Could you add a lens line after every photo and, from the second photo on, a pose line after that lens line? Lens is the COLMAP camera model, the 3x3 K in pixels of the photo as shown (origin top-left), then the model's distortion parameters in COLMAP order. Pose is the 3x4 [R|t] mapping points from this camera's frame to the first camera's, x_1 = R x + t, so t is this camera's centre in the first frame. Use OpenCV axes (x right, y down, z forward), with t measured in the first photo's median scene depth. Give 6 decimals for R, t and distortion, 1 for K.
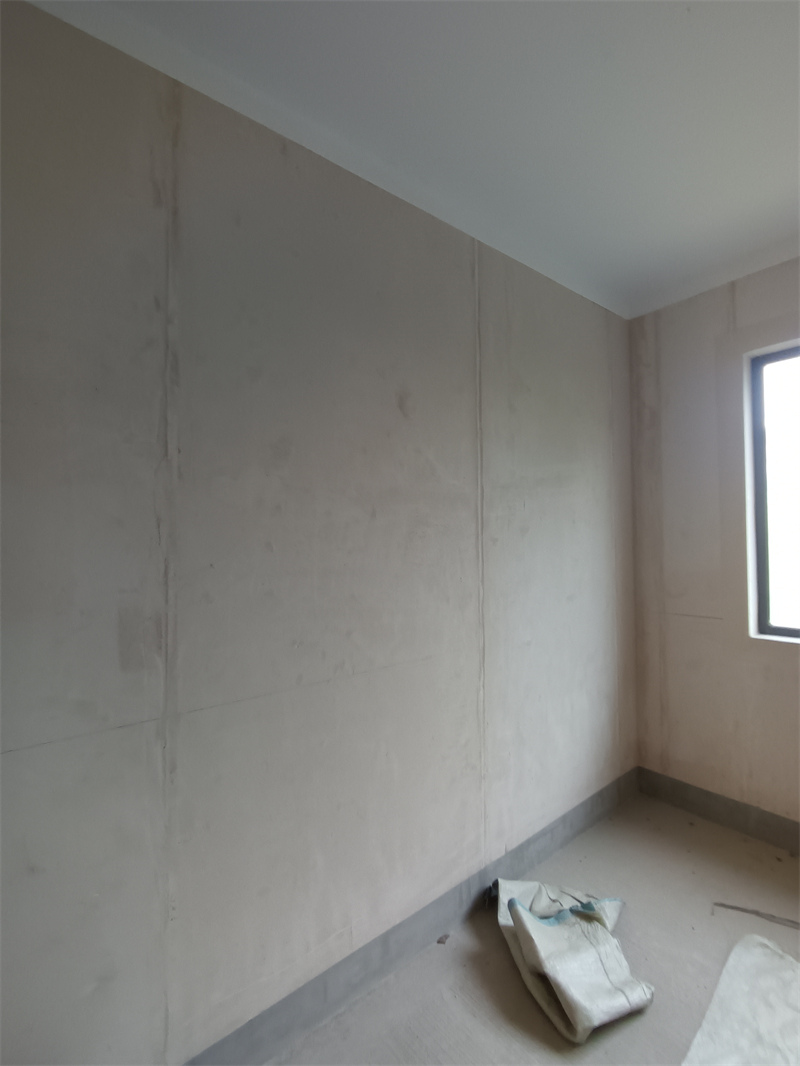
lens RADIAL K [[492.7, 0, 372.5], [0, 492.7, 531.6], [0, 0, 1]] dist [-0.007823, 0.004998]
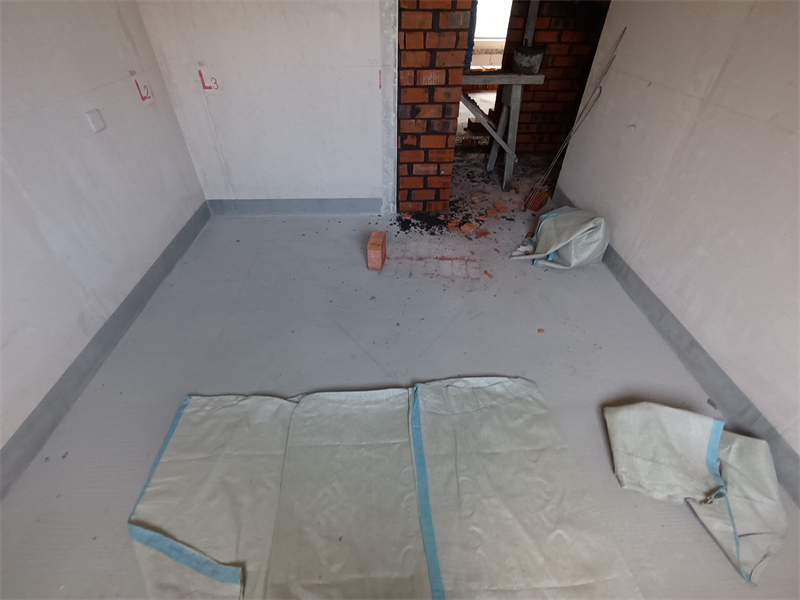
lens RADIAL K [[369.8, 0, 396.0], [0, 369.8, 307.0], [0, 0, 1]] dist [-0.007823, 0.004998]
pose [[-0.593921, 0.532991, -0.602643, 0.952607], [0.001730, 0.749912, 0.661535, 0.027708], [0.804522, 0.391857, -0.446310, 0.620500]]
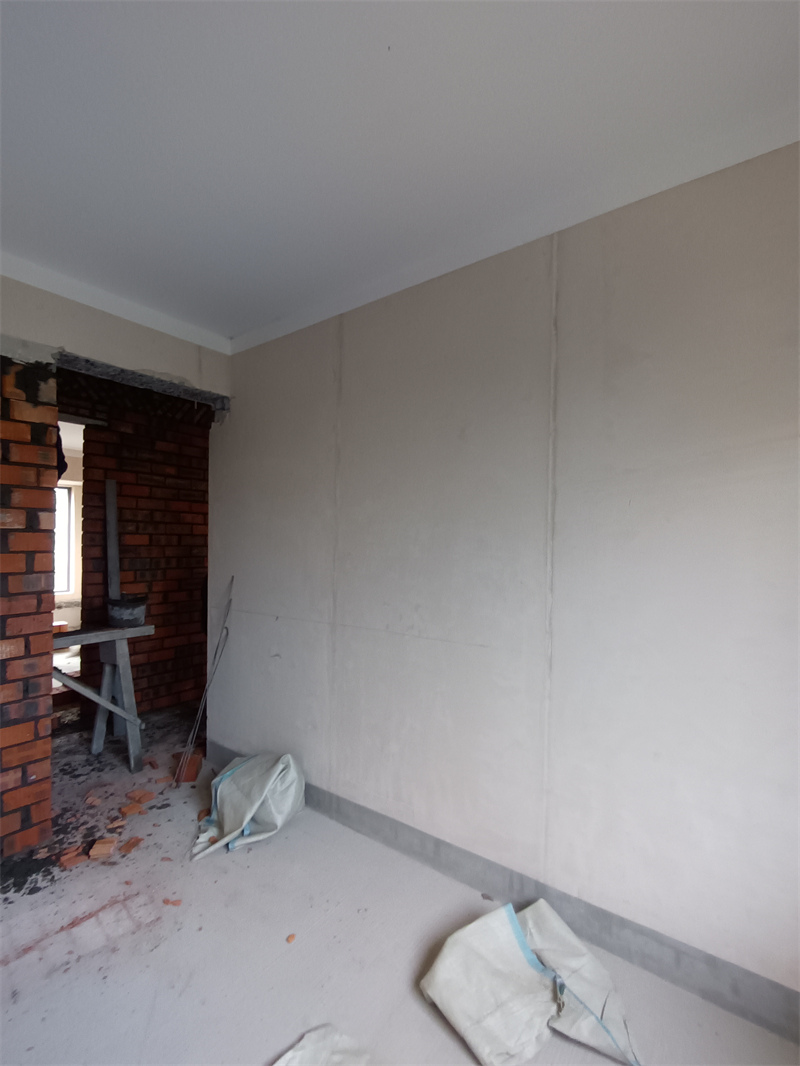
lens RADIAL K [[492.7, 0, 409.6], [0, 492.7, 537.5], [0, 0, 1]] dist [-0.007823, 0.004998]
pose [[0.260930, 0.005166, -0.965344, 1.079375], [-0.004368, 0.999982, 0.004171, -0.002469], [0.965348, 0.003128, 0.260948, 0.483107]]
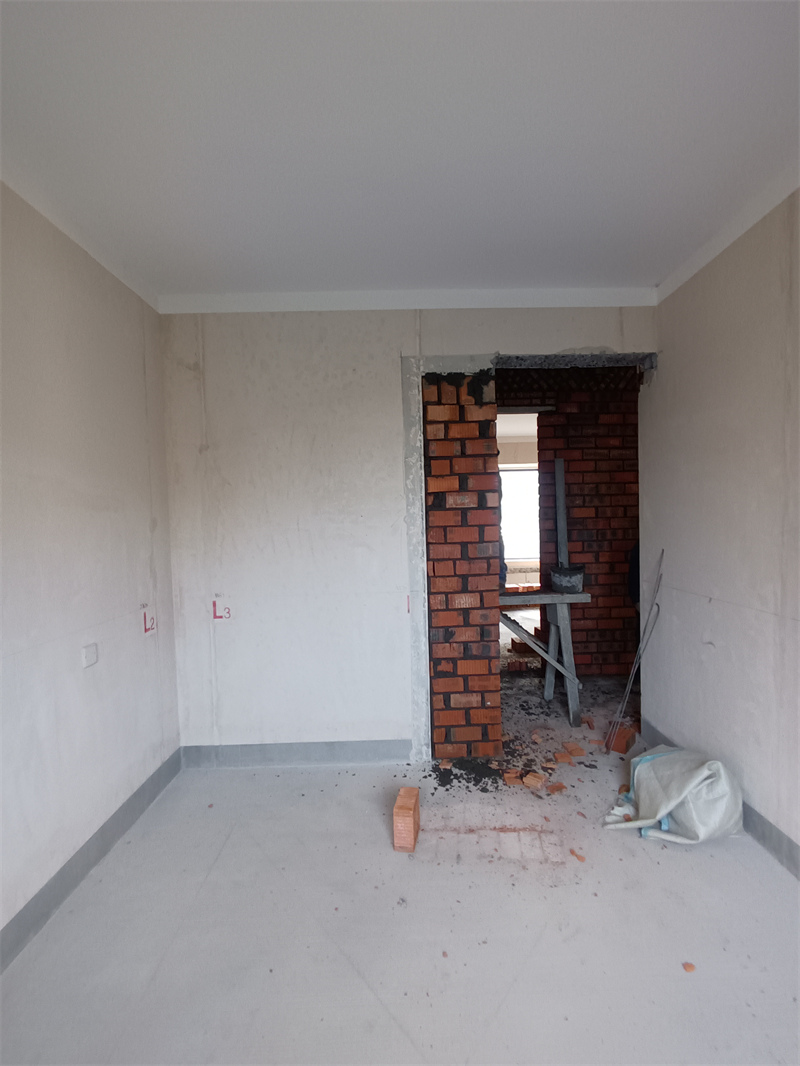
lens RADIAL K [[492.7, 0, 403.4], [0, 492.7, 537.6], [0, 0, 1]] dist [-0.007823, 0.004998]
pose [[-0.617145, 0.060073, -0.784553, 1.009555], [0.037553, 0.998194, 0.046891, -0.000435], [0.785953, -0.000524, -0.618287, 0.644251]]
